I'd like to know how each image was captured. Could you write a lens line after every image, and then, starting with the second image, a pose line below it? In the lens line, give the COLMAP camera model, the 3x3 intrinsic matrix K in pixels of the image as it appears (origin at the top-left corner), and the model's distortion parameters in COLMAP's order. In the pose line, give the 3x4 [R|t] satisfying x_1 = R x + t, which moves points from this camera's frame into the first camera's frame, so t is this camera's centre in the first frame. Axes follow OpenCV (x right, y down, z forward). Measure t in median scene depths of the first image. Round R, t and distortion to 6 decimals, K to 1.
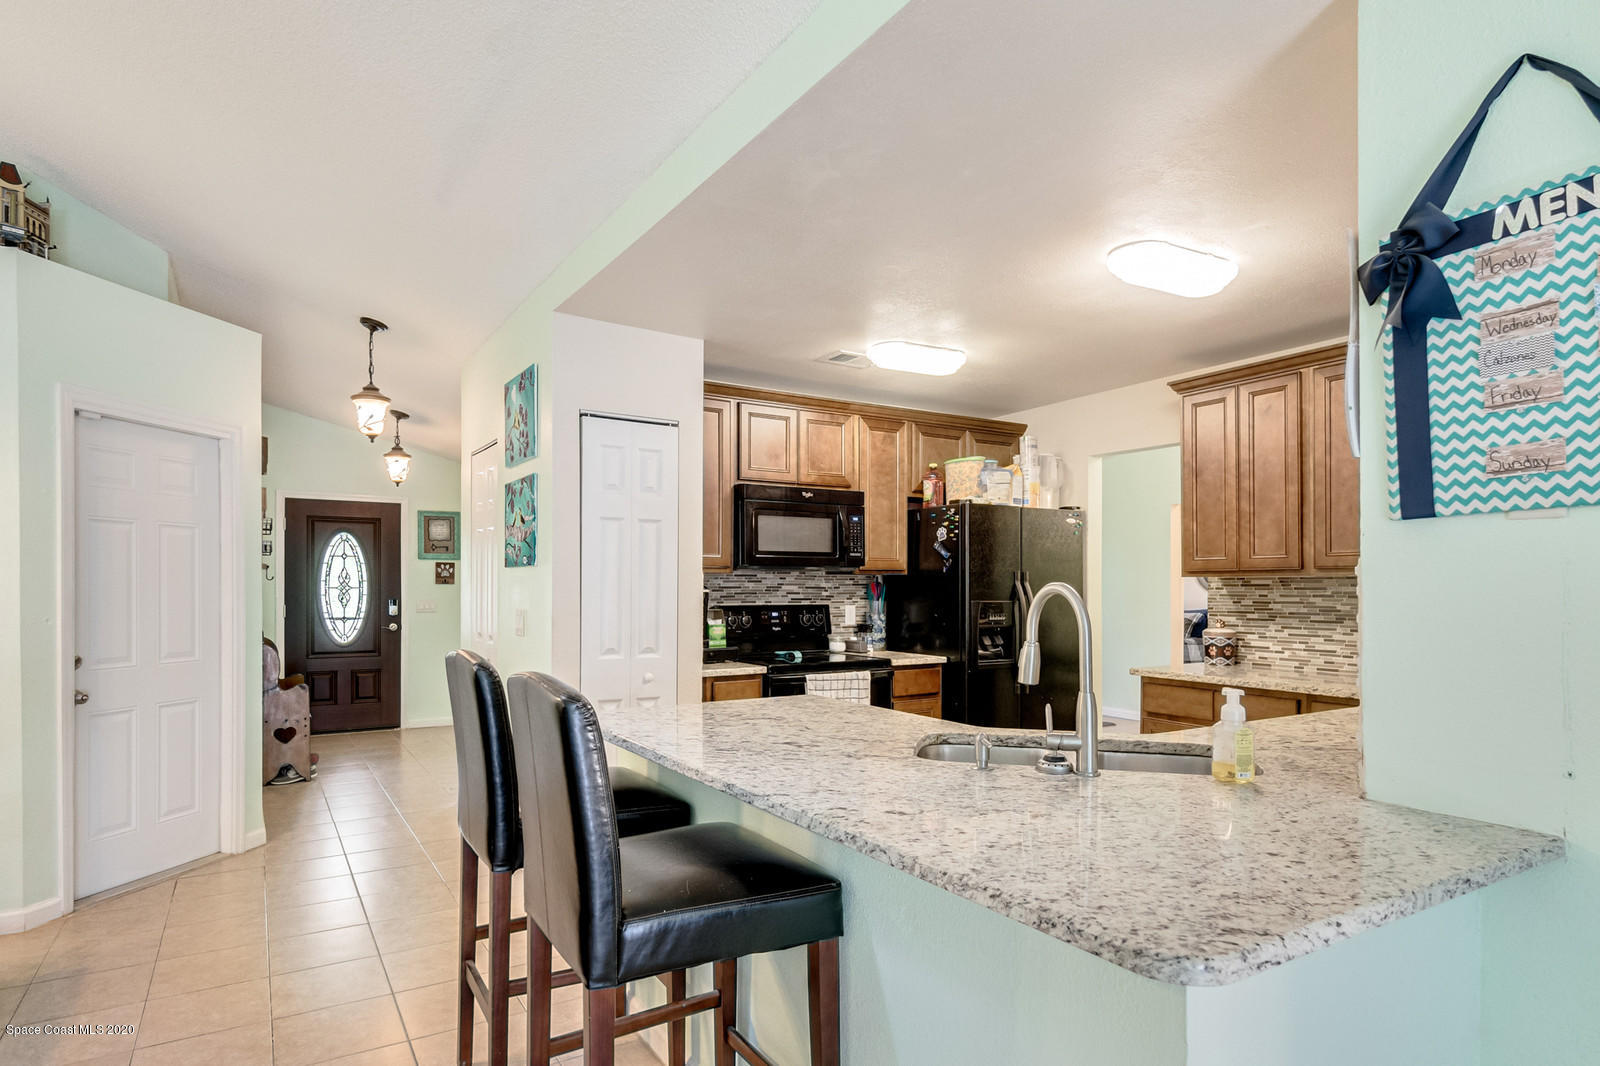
lens RADIAL K [[873.9, 0, 776.4], [0, 873.9, 585.7], [0, 0, 1]] dist [-0.004306, 0.001070]
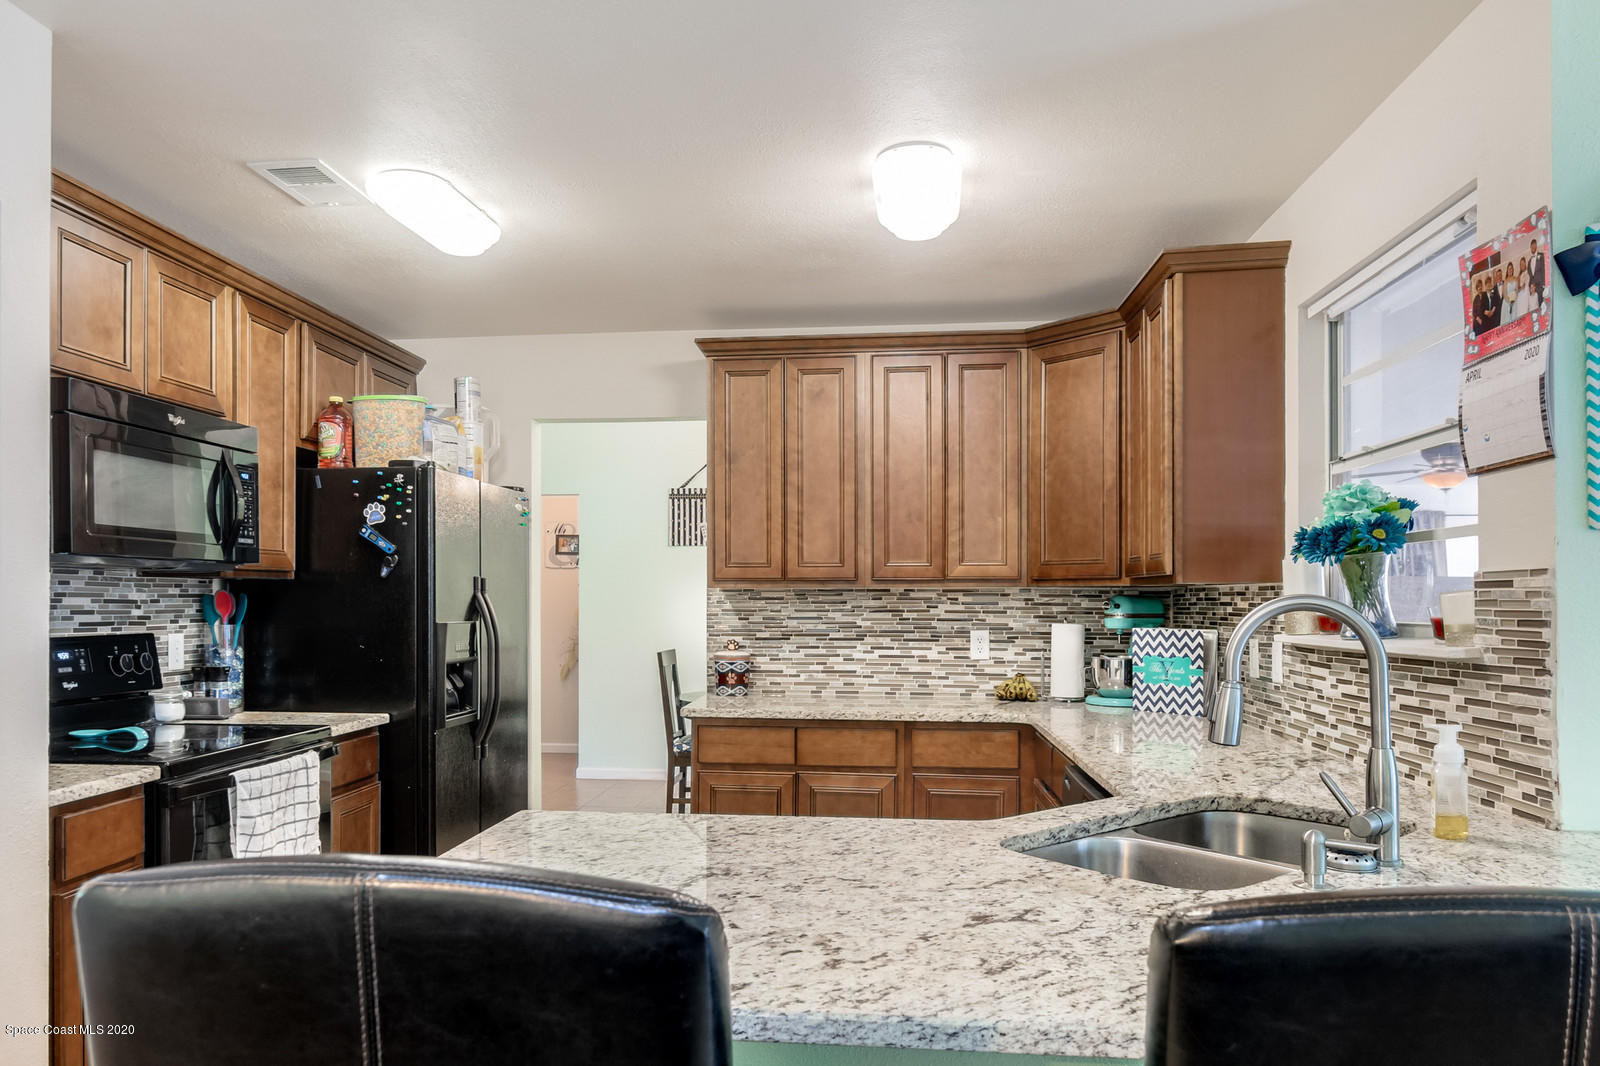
lens RADIAL K [[1043.4, 0, 751.0], [0, 1043.4, 597.8], [0, 0, 1]] dist [0.001510, -0.004766]
pose [[0.614454, 0.002367, 0.788949, -0.235263], [-0.002161, 0.999997, -0.001317, 0.000238], [-0.788950, -0.000896, 0.614457, 0.353562]]
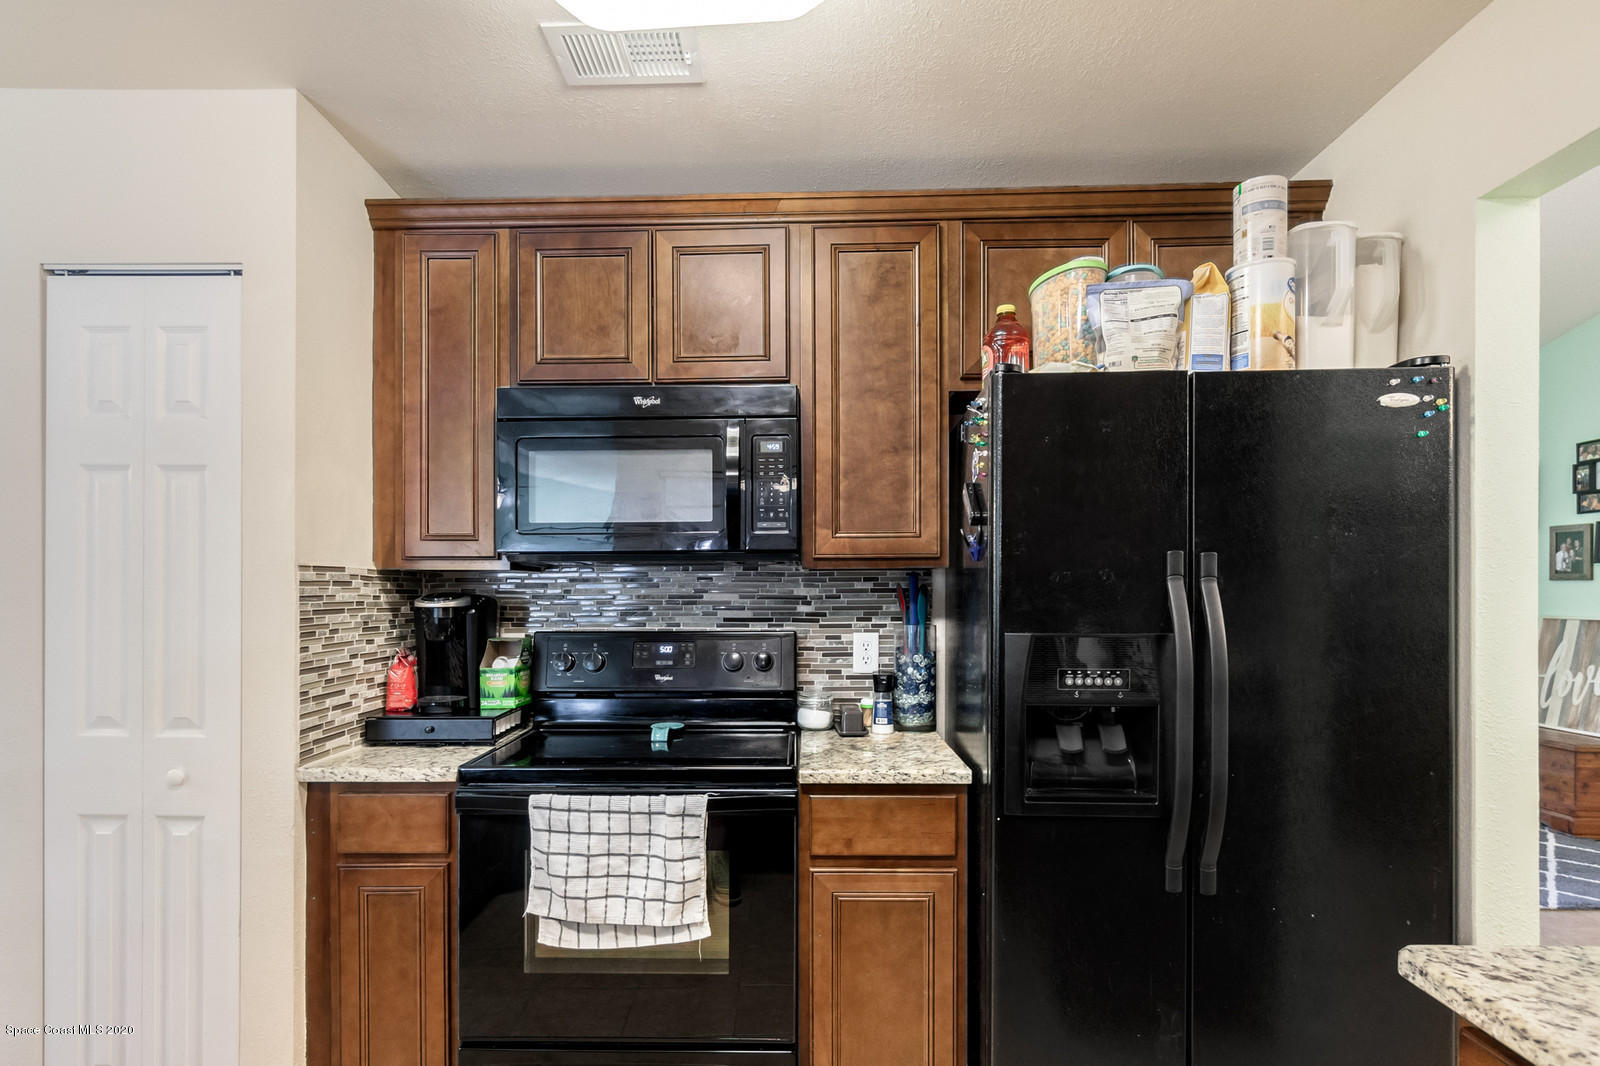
lens RADIAL K [[873.9, 0, 755.2], [0, 873.9, 596.9], [0, 0, 1]] dist [-0.004306, 0.001070]
pose [[0.837963, -0.003741, -0.545714, 0.336069], [0.005001, 0.999987, 0.000825, 0.001860], [0.545704, -0.003420, 0.837971, 0.624561]]
